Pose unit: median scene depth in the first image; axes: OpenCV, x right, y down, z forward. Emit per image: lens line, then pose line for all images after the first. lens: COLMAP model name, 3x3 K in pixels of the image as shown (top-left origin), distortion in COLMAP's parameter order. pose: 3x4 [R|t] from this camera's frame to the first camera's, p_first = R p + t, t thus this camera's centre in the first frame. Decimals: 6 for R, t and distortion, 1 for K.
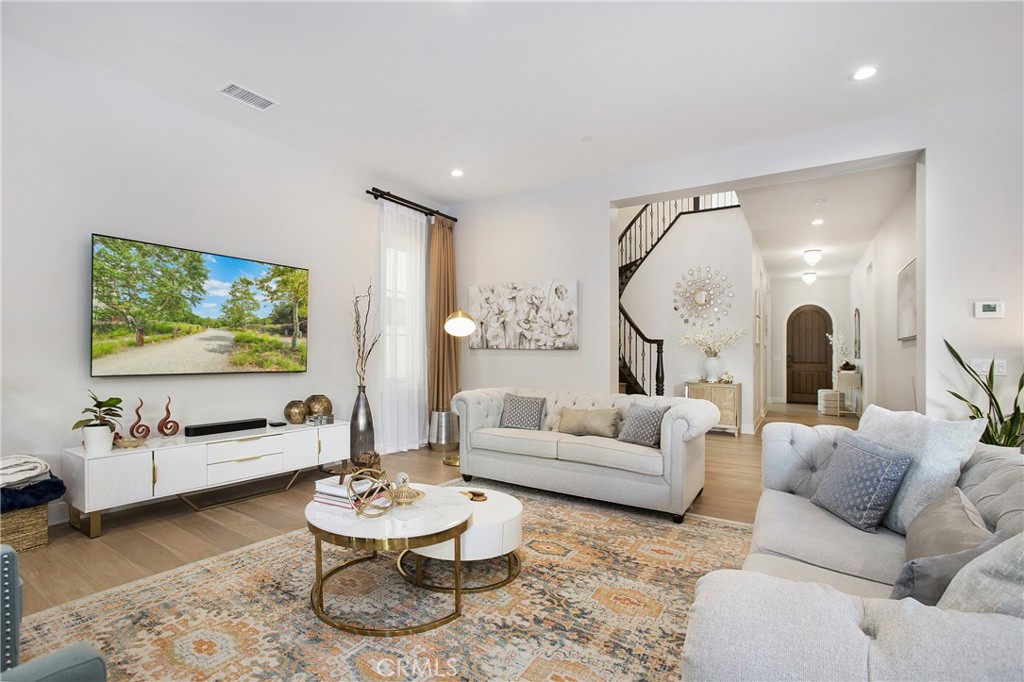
lens RADIAL K [[486.9, 0, 510.1], [0, 486.9, 339.7], [0, 0, 1]] dist [-0.007534, 0.005736]
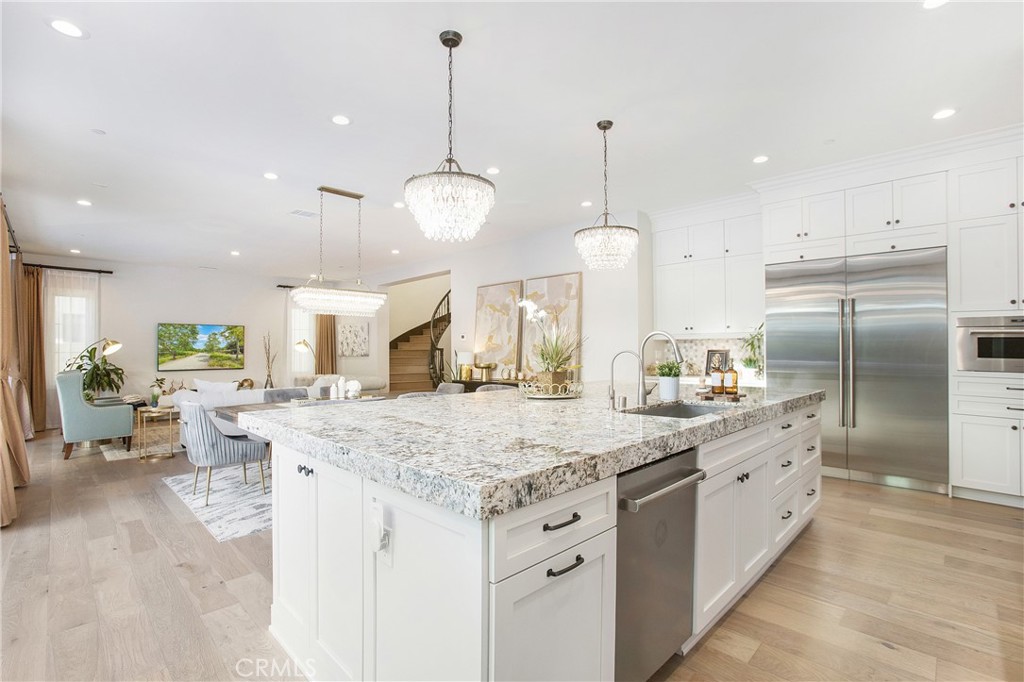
lens RADIAL K [[471.5, 0, 491.6], [0, 471.5, 319.3], [0, 0, 1]] dist [-0.007158, -0.000818]
pose [[0.975610, -0.042646, -0.215328, 1.249099], [0.032531, 0.998204, -0.050304, -0.020452], [0.217086, 0.042072, 0.975245, -0.972665]]
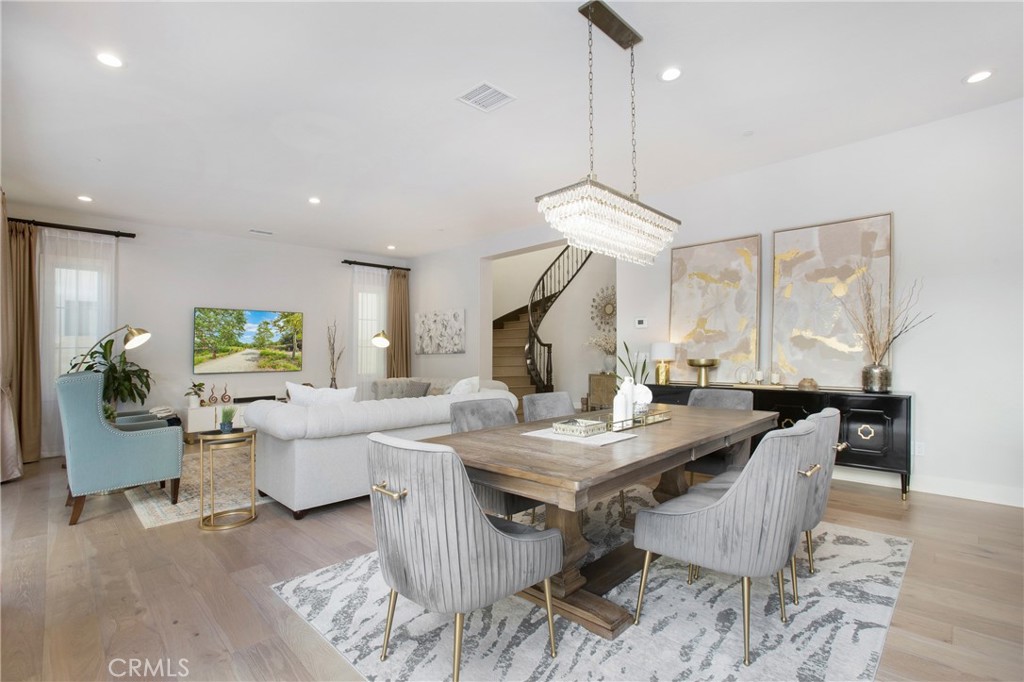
lens RADIAL K [[486.9, 0, 487.0], [0, 486.9, 316.9], [0, 0, 1]] dist [-0.007534, 0.005736]
pose [[0.970634, -0.047619, -0.235802, 0.664863], [0.034619, 0.997659, -0.058969, -0.001179], [0.238058, 0.049074, 0.970010, -0.574640]]
